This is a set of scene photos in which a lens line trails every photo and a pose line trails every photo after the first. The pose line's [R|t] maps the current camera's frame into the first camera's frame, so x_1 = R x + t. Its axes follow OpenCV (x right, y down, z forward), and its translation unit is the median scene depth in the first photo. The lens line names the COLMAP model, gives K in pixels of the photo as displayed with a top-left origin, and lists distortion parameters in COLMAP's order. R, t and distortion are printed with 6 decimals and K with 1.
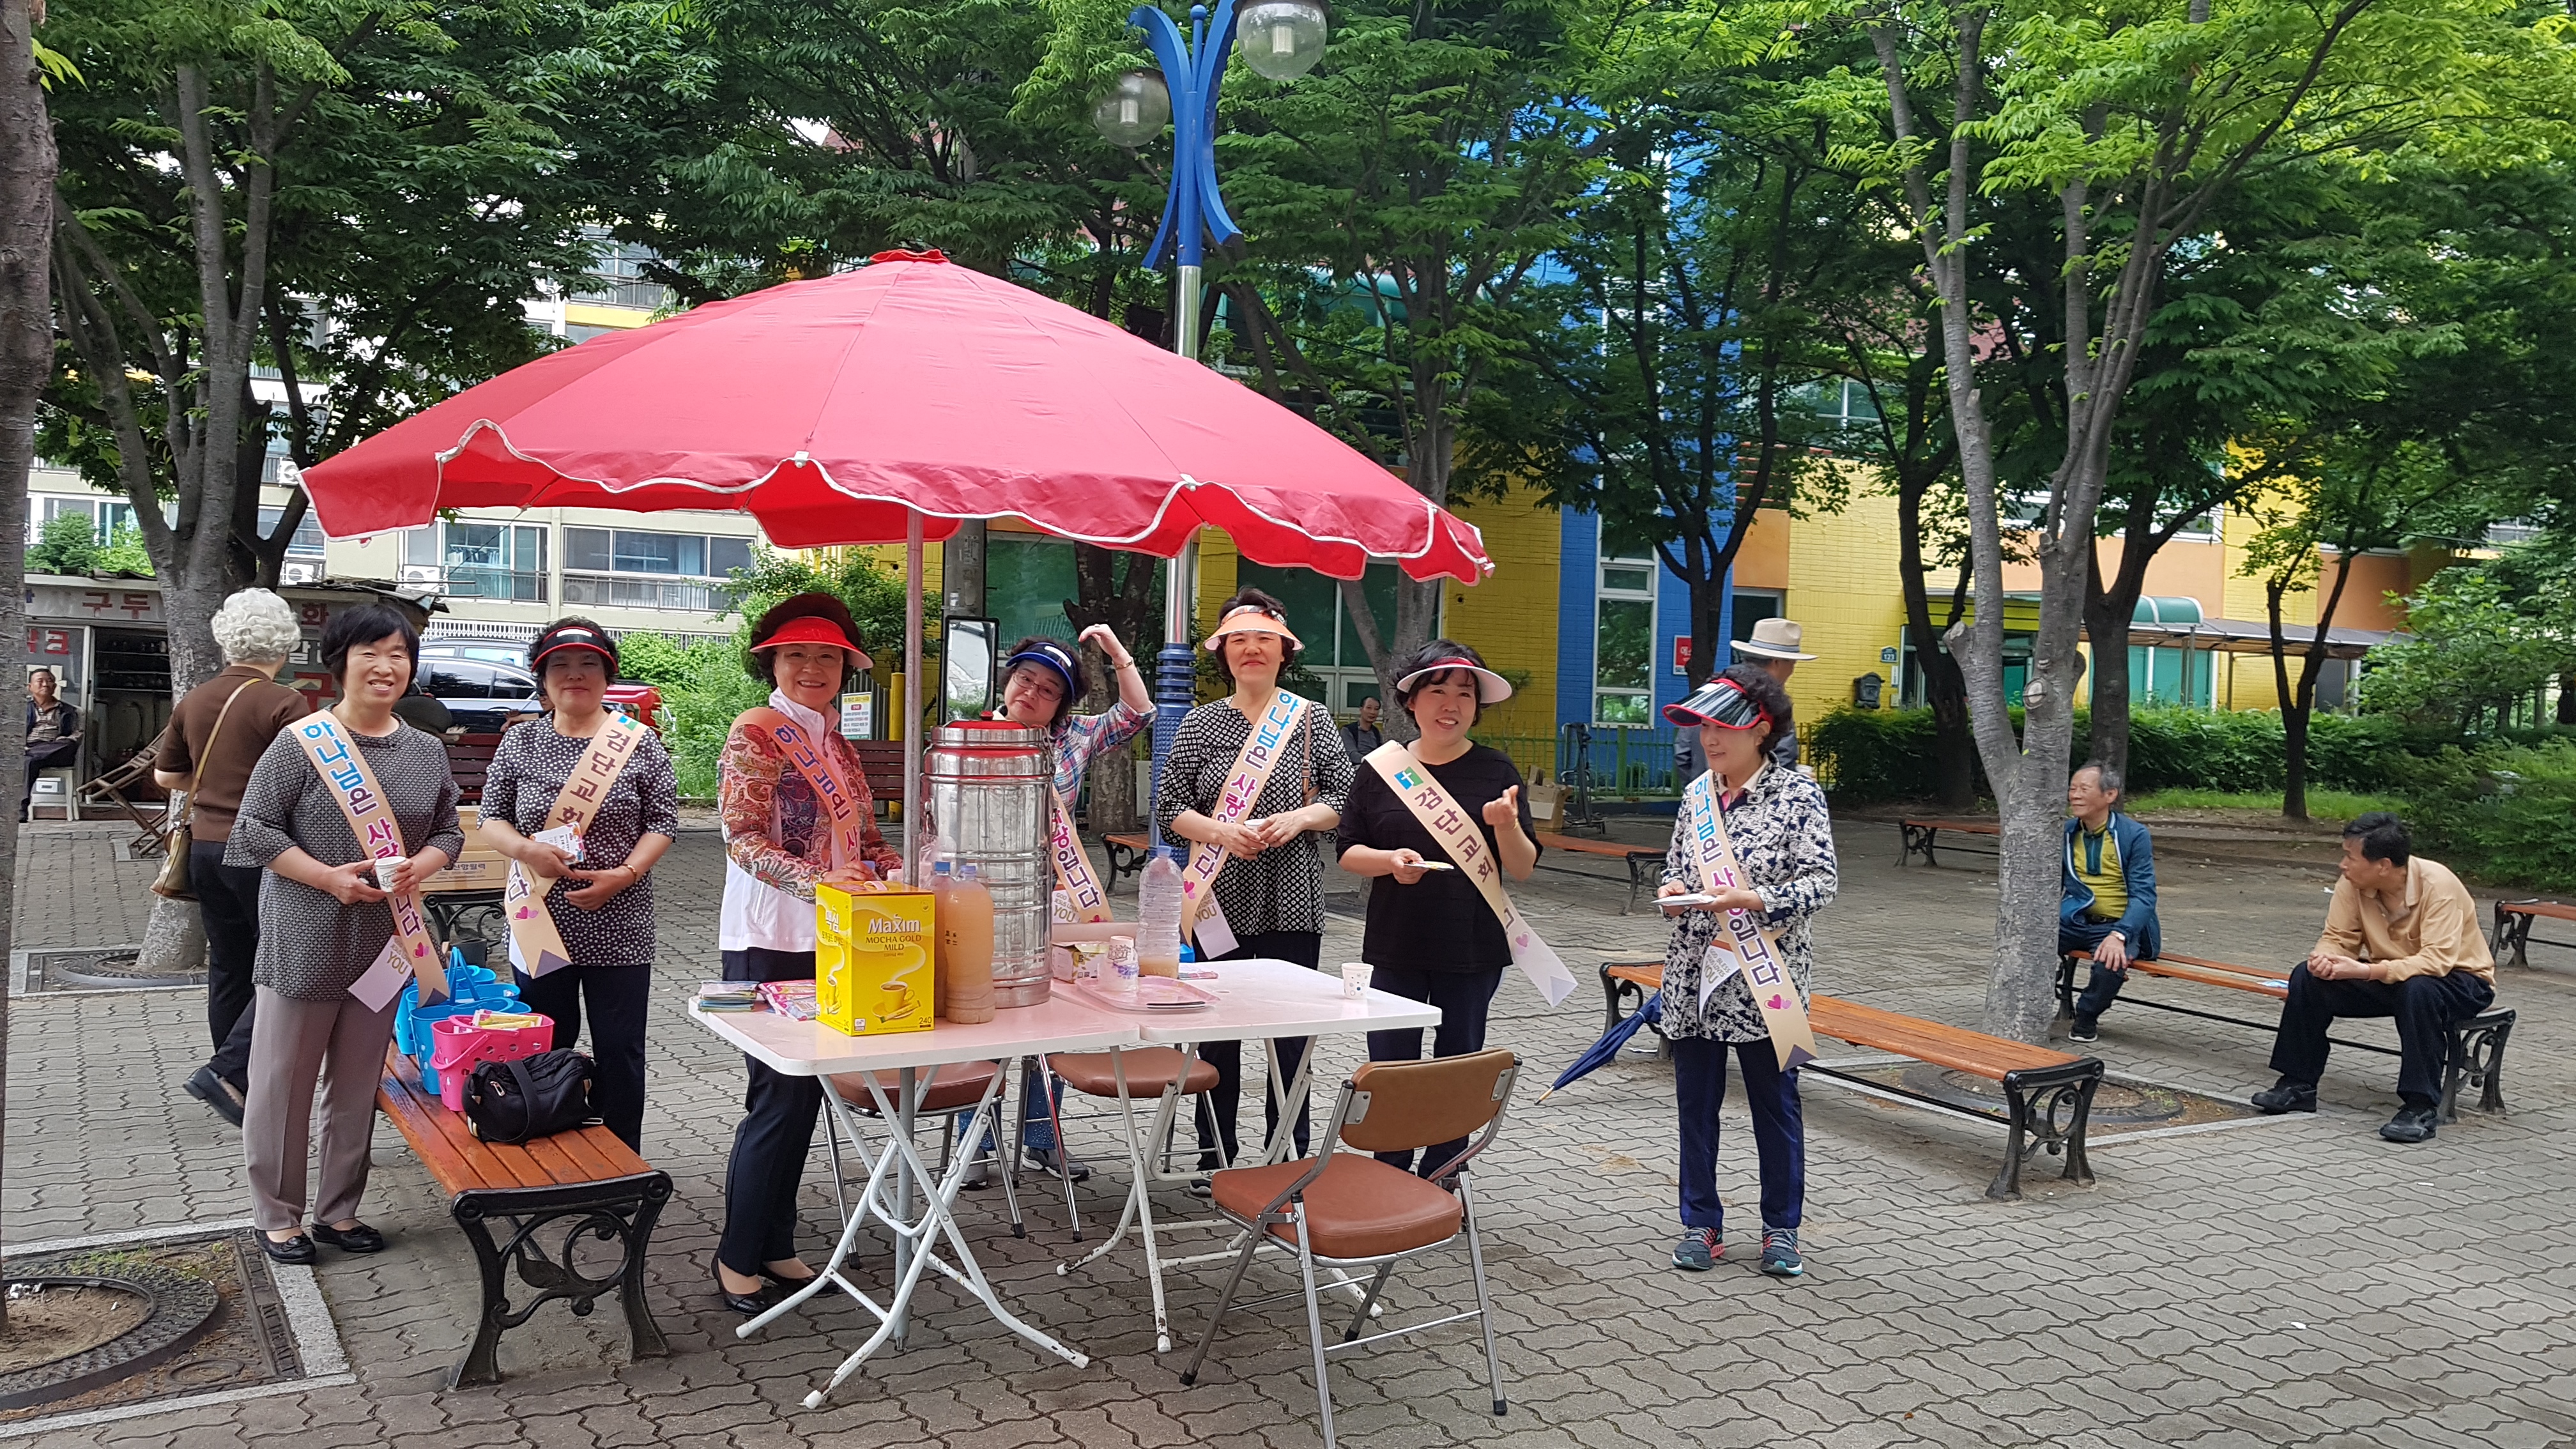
lens RADIAL K [[1933.7, 0, 1279.9], [0, 1933.7, 713.5], [0, 0, 1]] dist [0.002181, 0.002174]
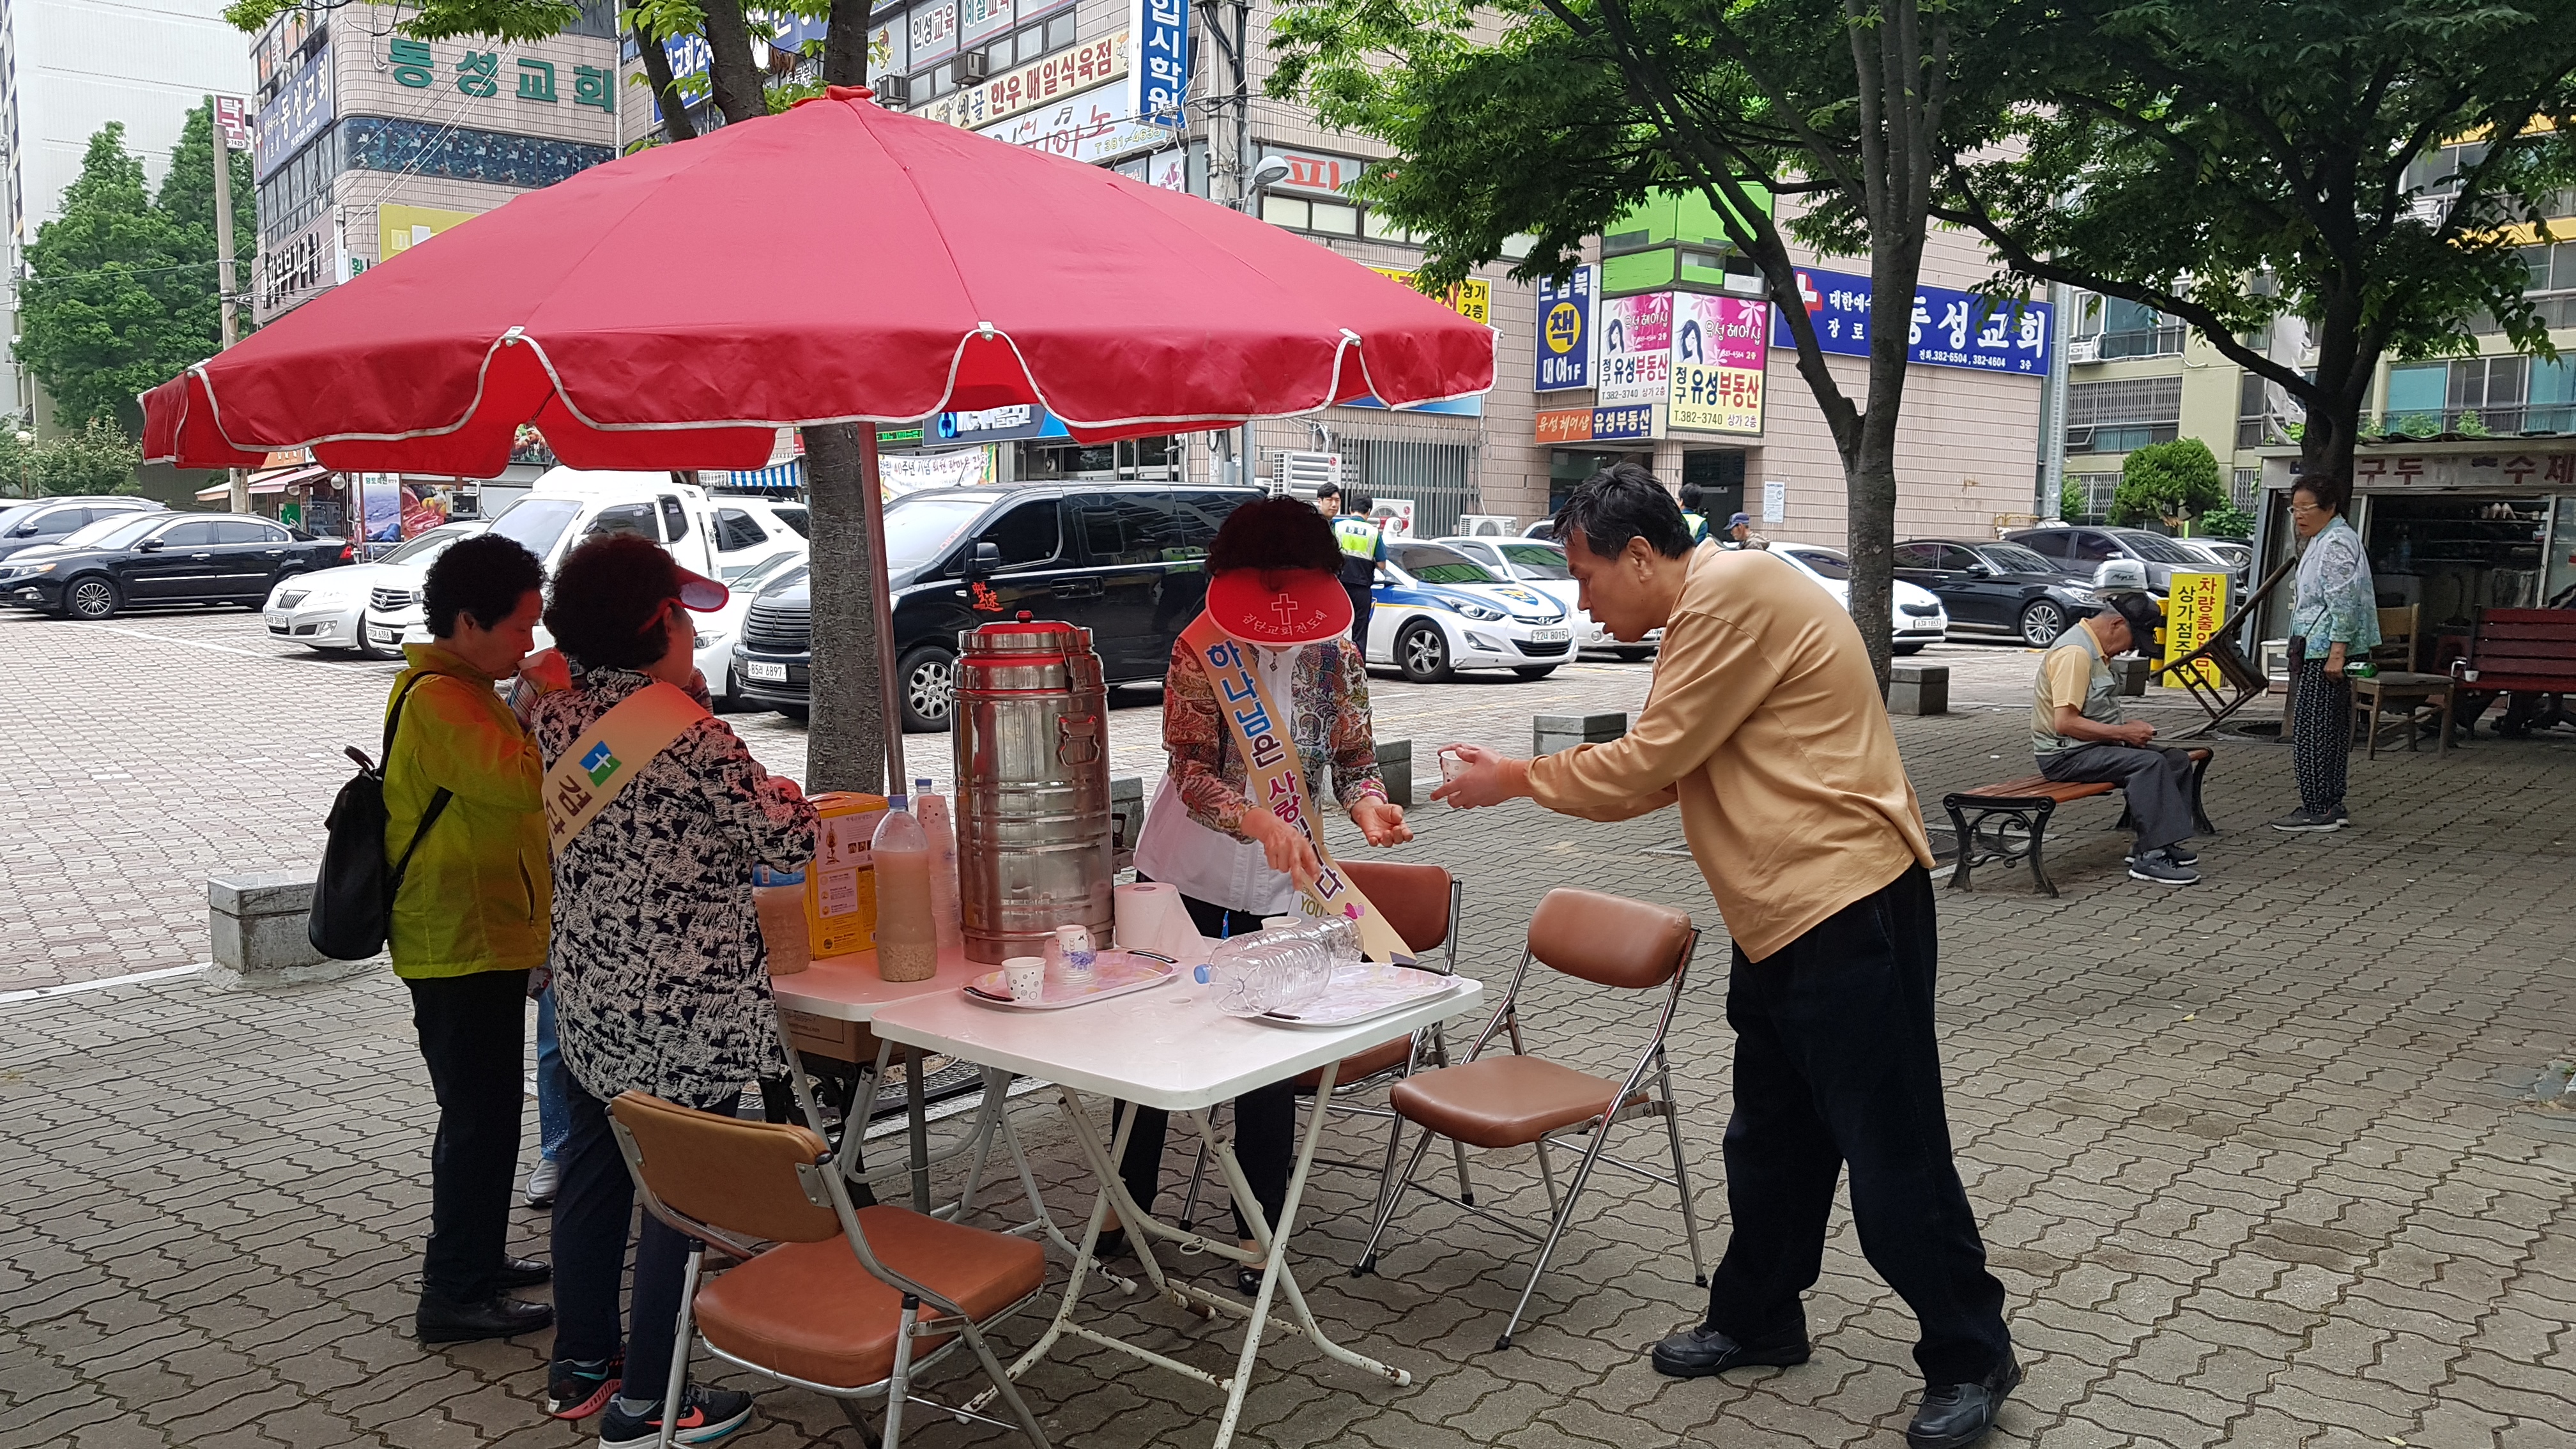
lens RADIAL K [[1956.8, 0, 1278.2], [0, 1956.8, 825.1], [0, 0, 1]] dist [0.006590, -0.011610]
pose [[0.307442, 0.103091, -0.945966, 0.160161], [0.015777, 0.993425, 0.113391, -0.001447], [0.951436, -0.049785, 0.303794, 0.192813]]
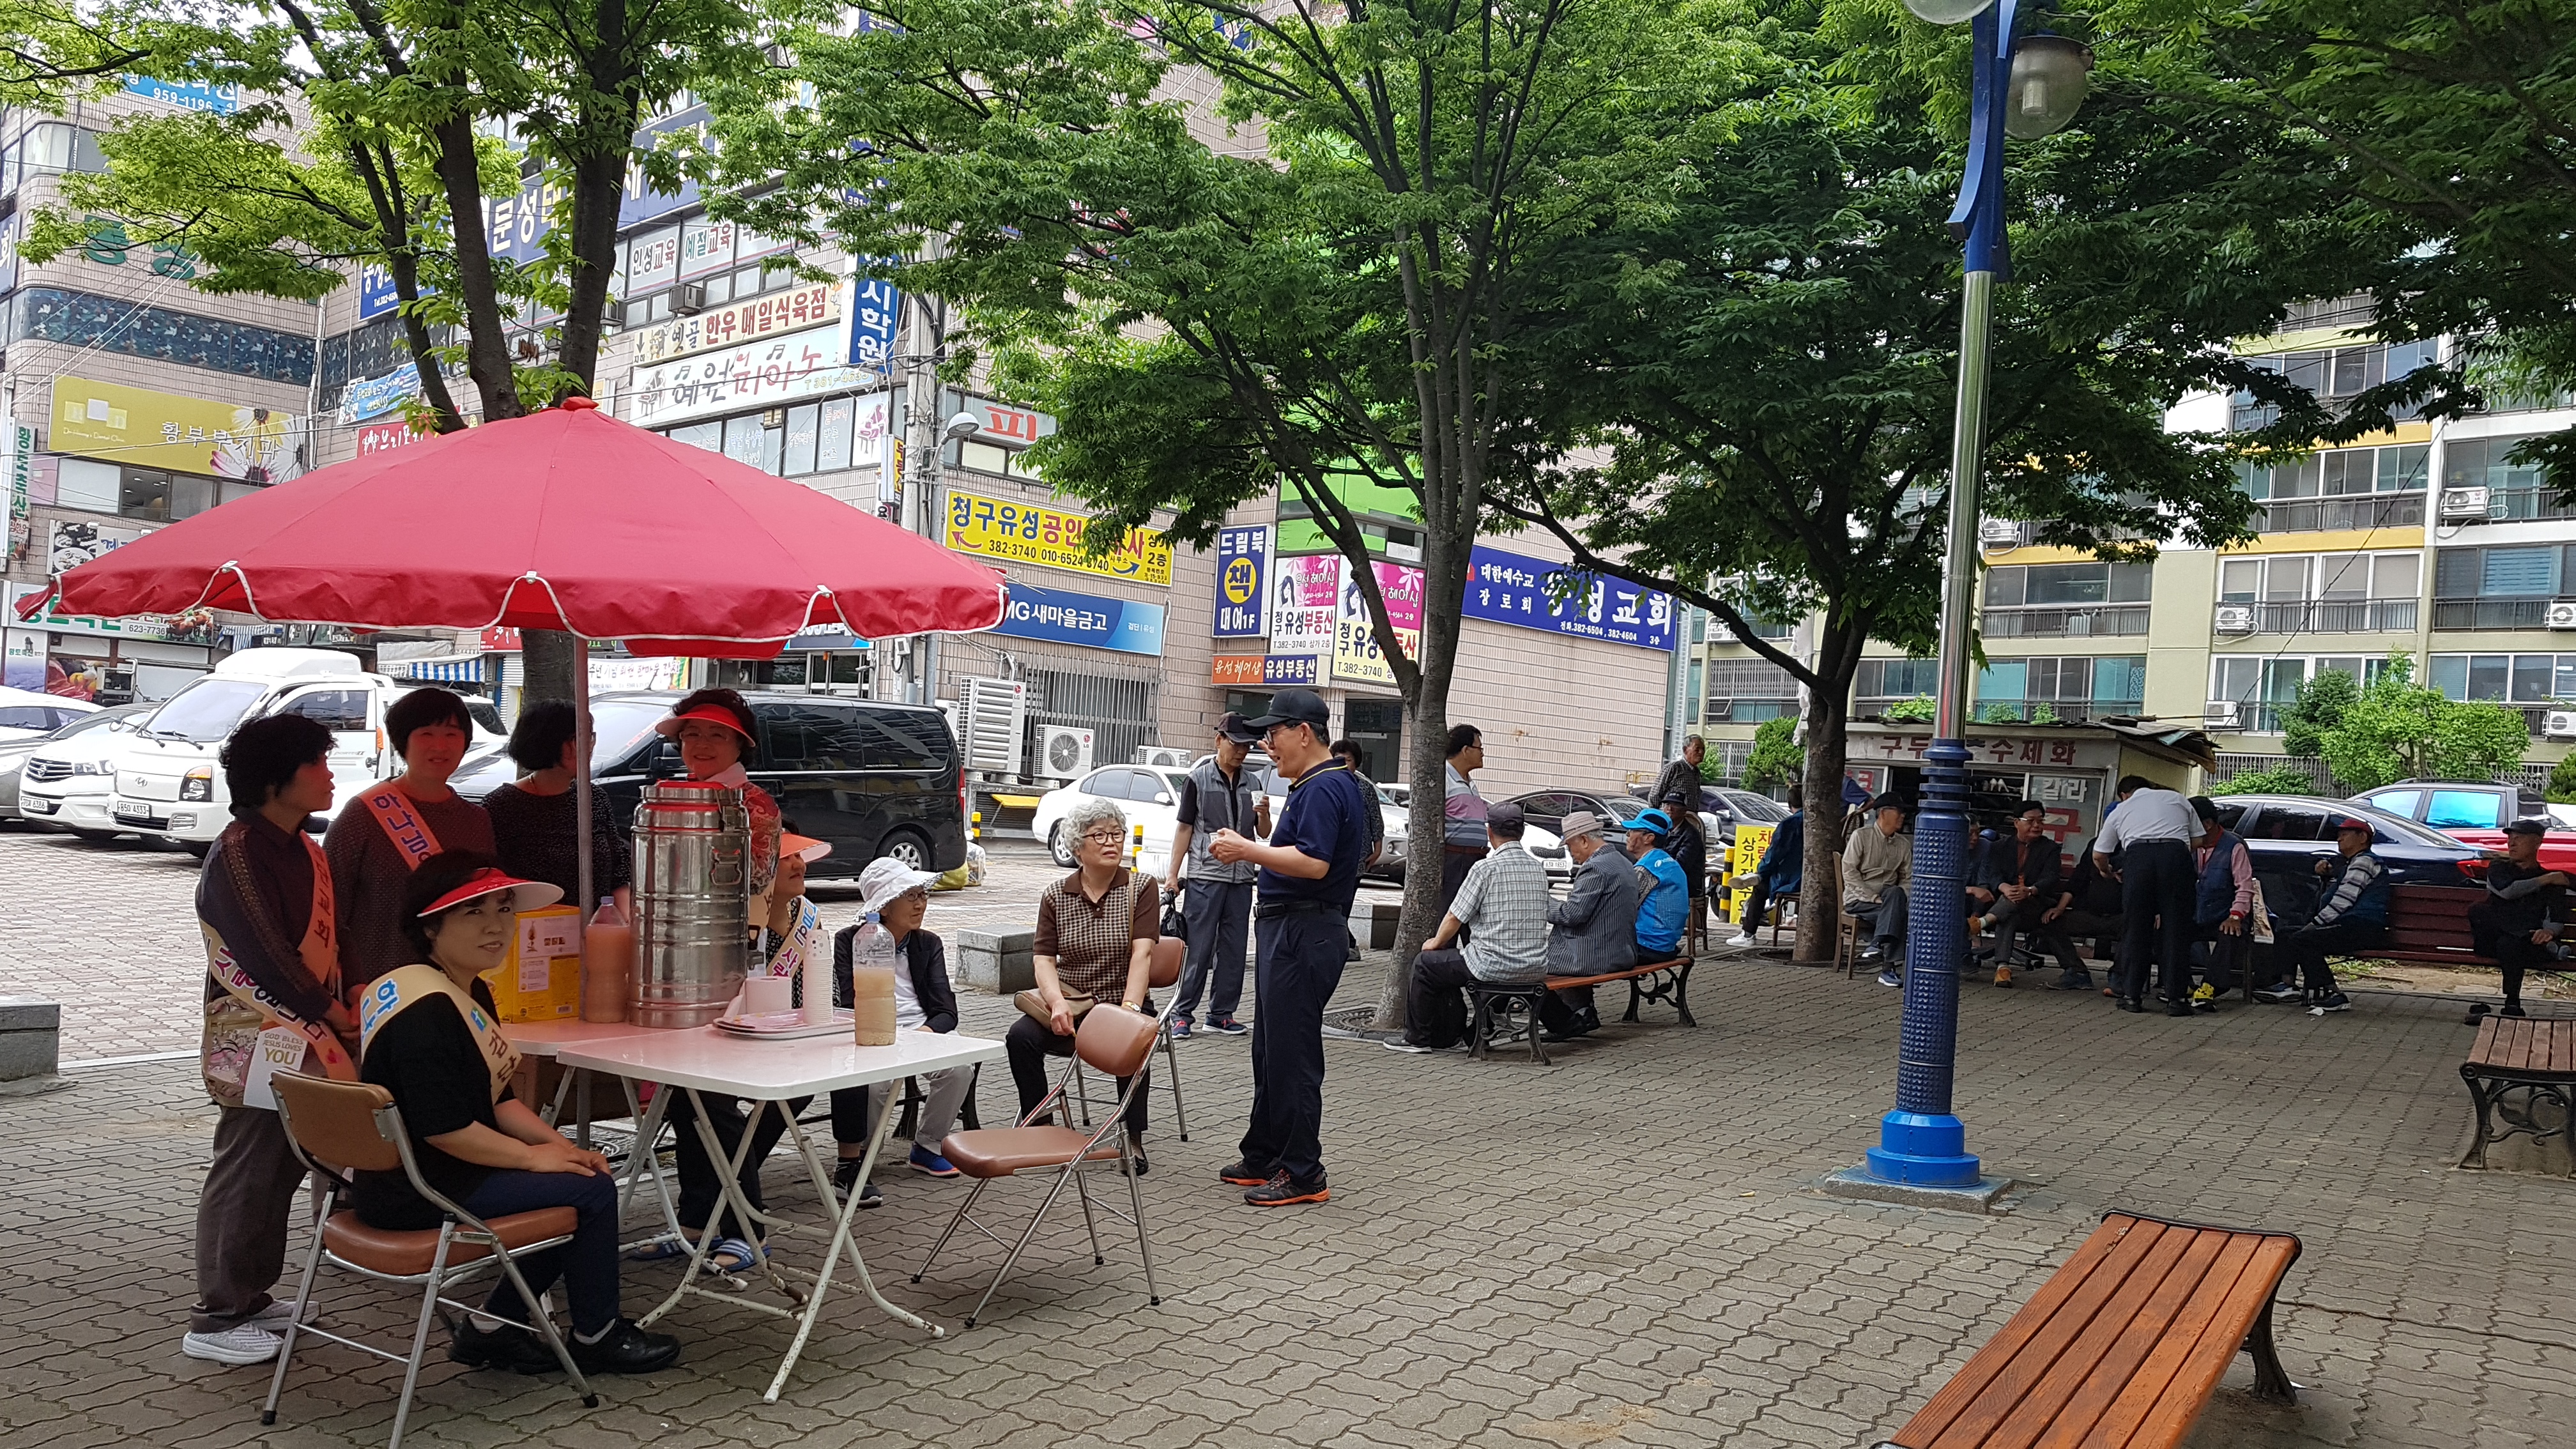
lens RADIAL K [[1914.4, 0, 1293.9], [0, 1914.4, 833.5], [0, 0, 1]] dist [0.021661, -0.054245]
pose [[0.460935, 0.014220, -0.887320, 0.240330], [-0.030266, 0.999542, 0.000297, 0.004960], [0.886917, 0.026719, 0.461155, 0.181016]]
